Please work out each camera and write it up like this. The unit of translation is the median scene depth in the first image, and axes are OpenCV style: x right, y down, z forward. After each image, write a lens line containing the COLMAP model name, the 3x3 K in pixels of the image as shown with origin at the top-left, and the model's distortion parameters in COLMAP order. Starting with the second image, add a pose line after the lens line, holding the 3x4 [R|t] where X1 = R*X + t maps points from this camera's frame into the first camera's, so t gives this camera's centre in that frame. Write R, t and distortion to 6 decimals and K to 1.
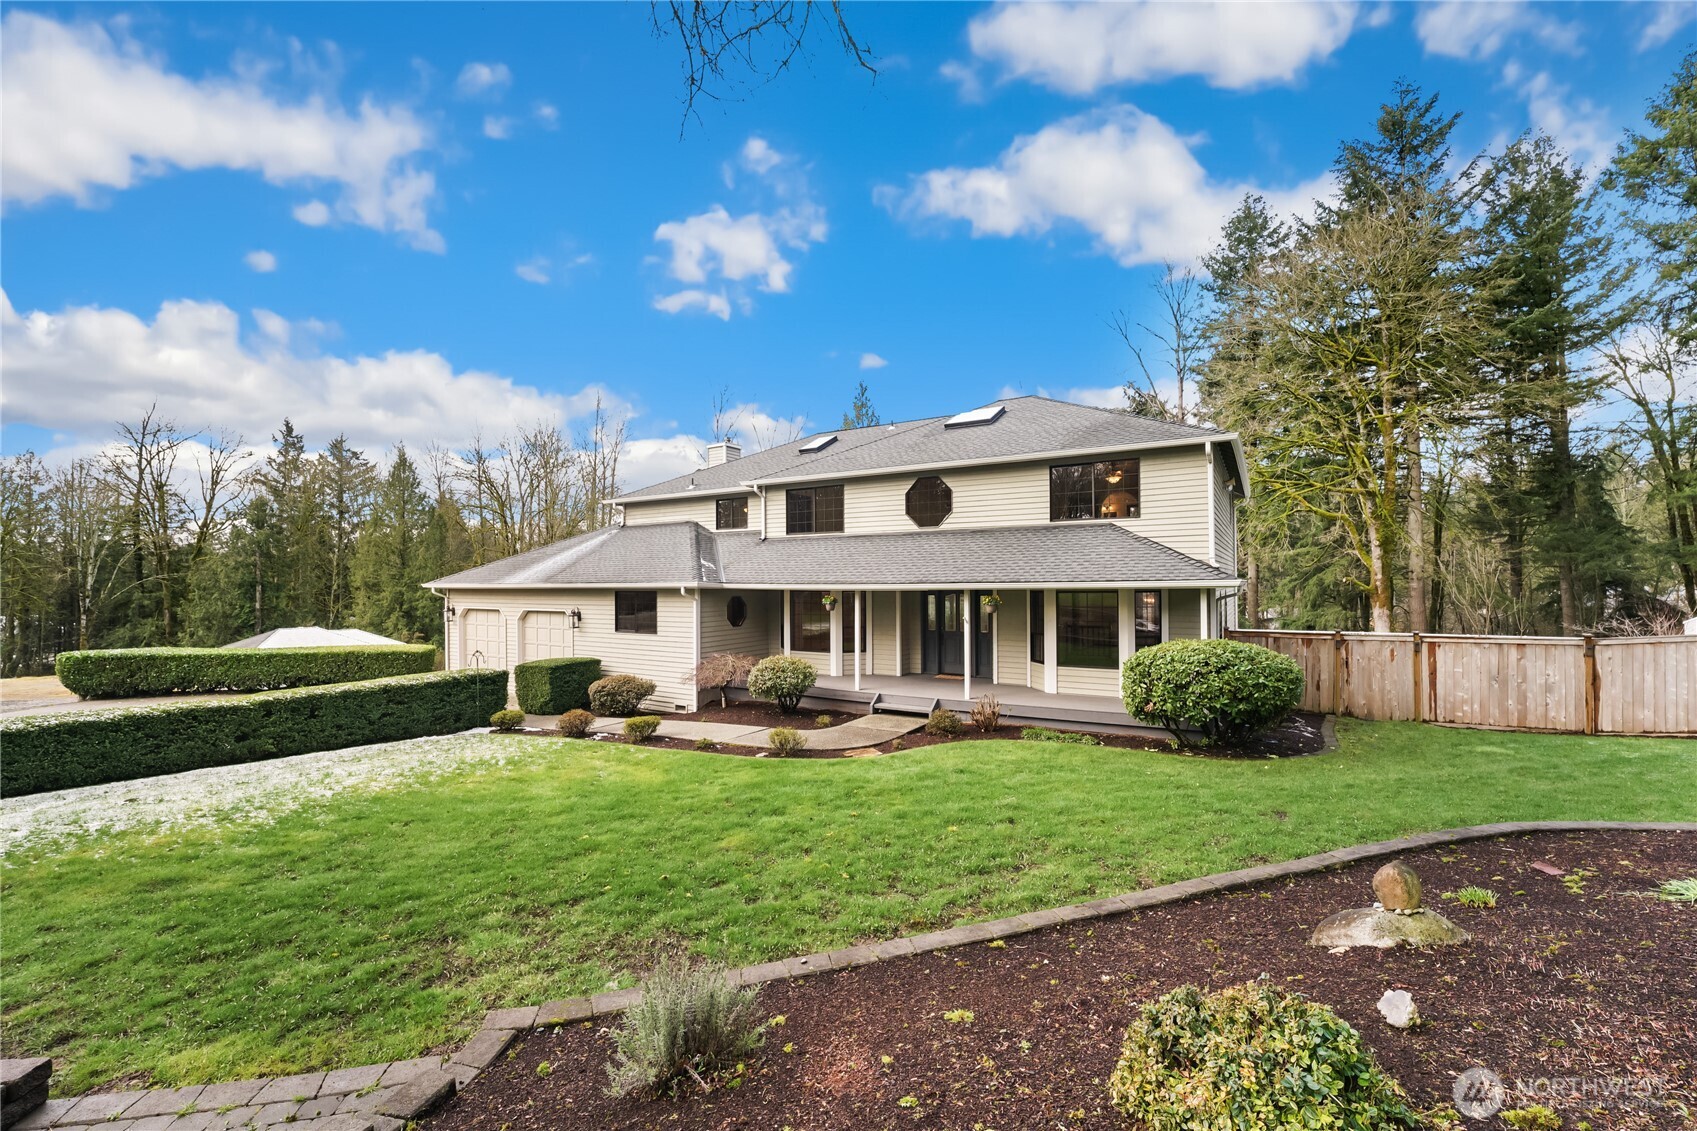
lens RADIAL K [[690.8, 0, 860.1], [0, 690.8, 573.9], [0, 0, 1]] dist [-0.008267, -0.000281]
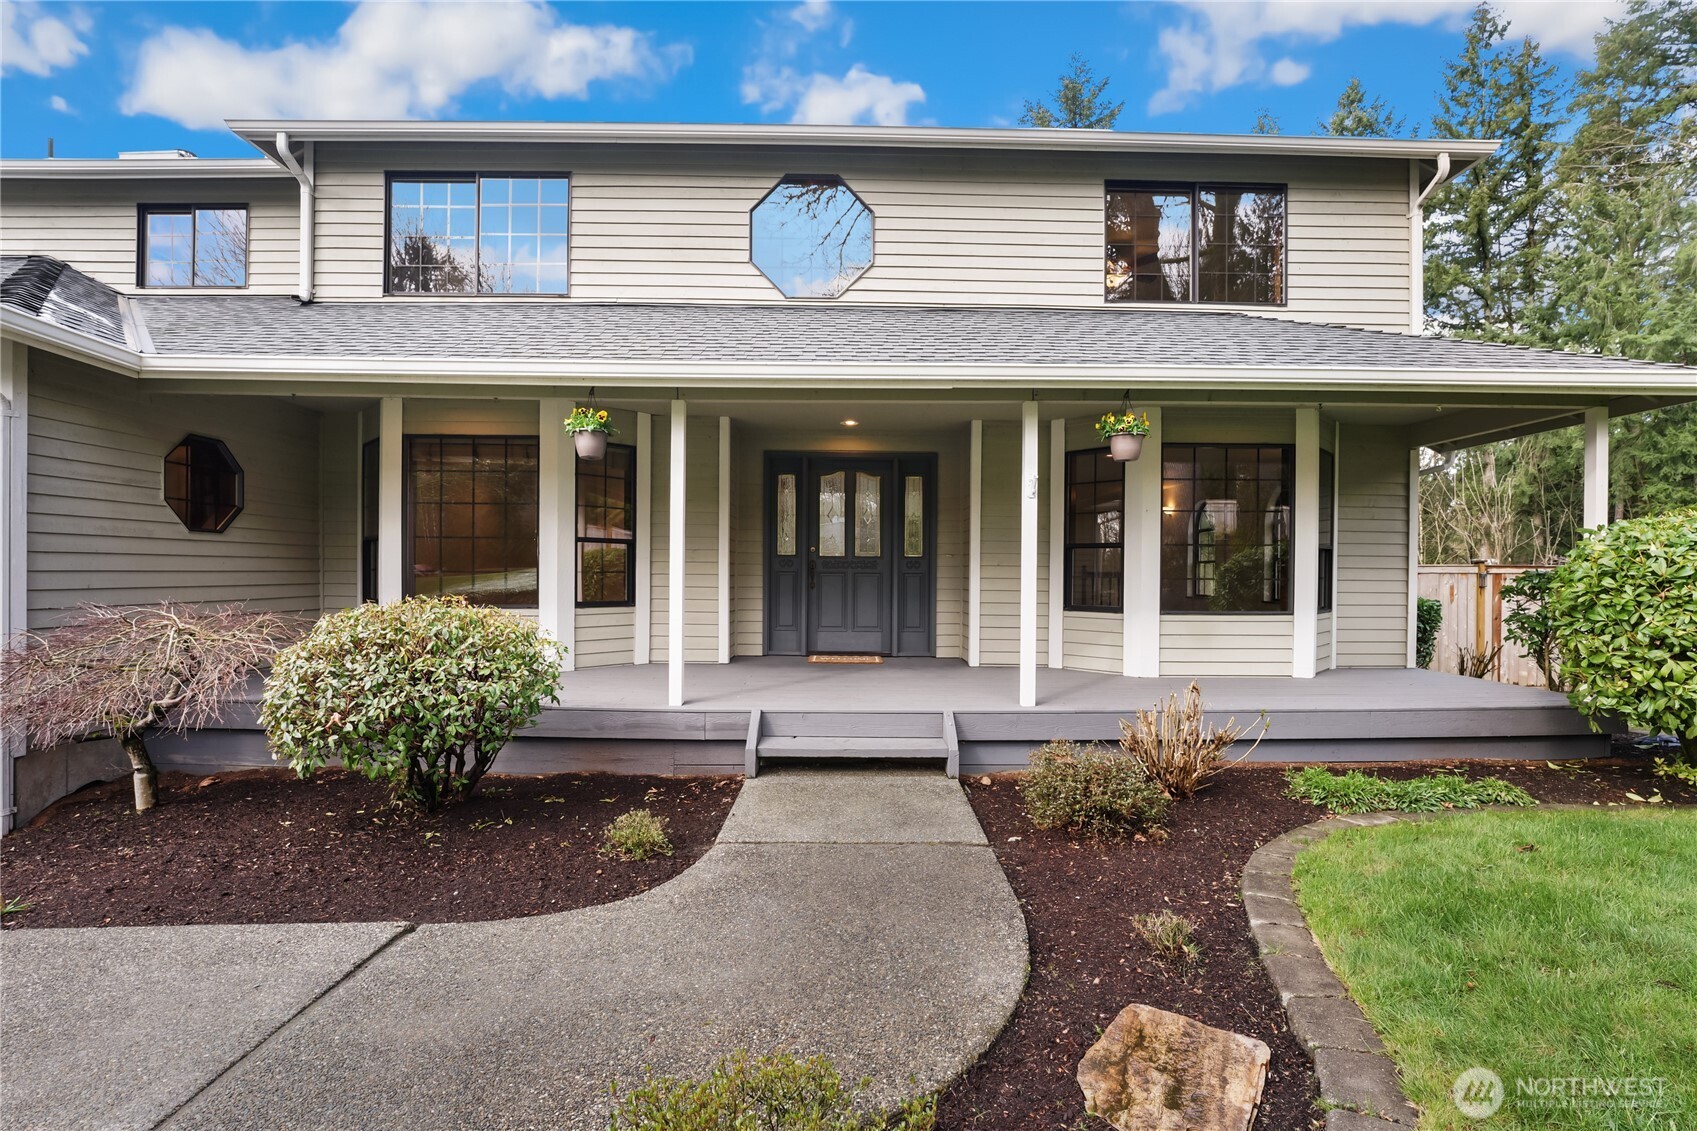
lens RADIAL K [[735.8, 0, 846.1], [0, 735.8, 582.9], [0, 0, 1]] dist [-0.015051, 0.000467]
pose [[0.858356, 0.007147, 0.513005, -0.106813], [-0.019548, 0.999632, 0.018781, 0.094385], [-0.512683, -0.026149, 0.858180, 0.612533]]
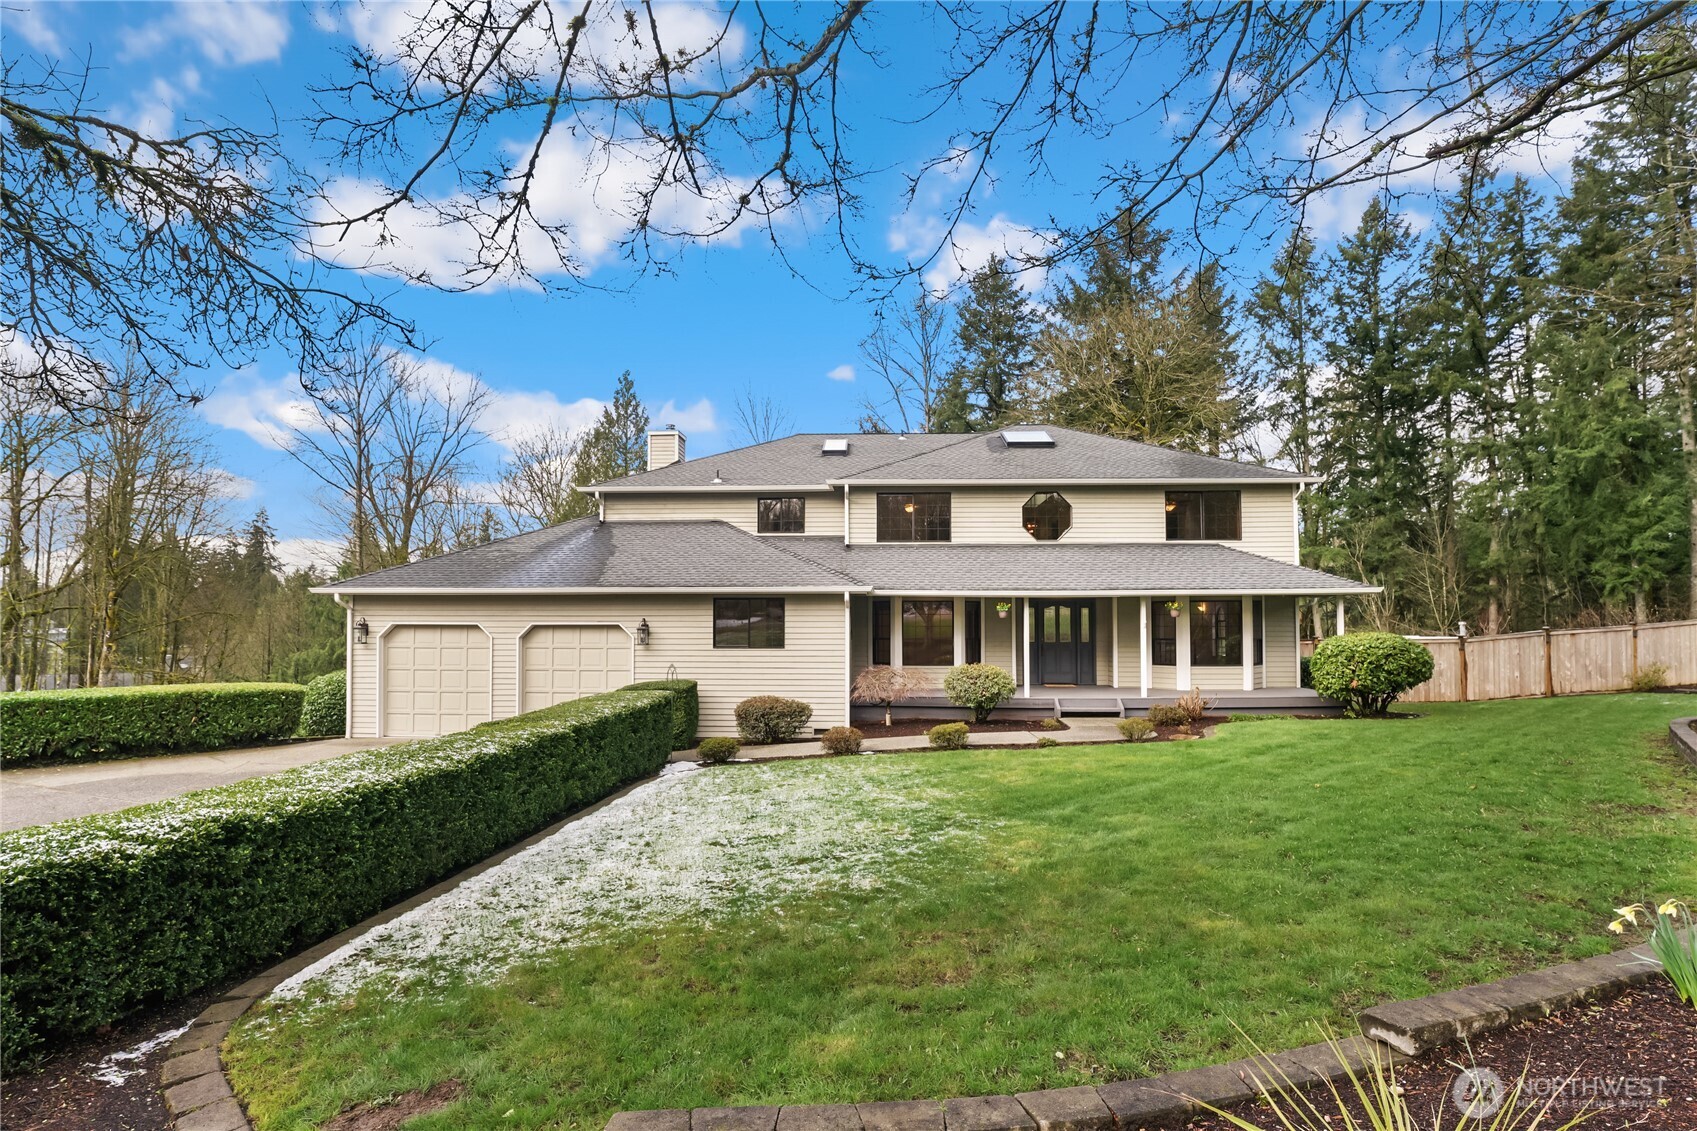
lens RADIAL K [[791.5, 0, 838.2], [0, 791.5, 600.0], [0, 0, 1]] dist [-0.006153, -0.000701]
pose [[0.882772, 0.018210, 0.469448, -0.734438], [-0.009882, 0.999747, -0.020197, 0.048574], [-0.469697, 0.013190, 0.882729, 0.103045]]
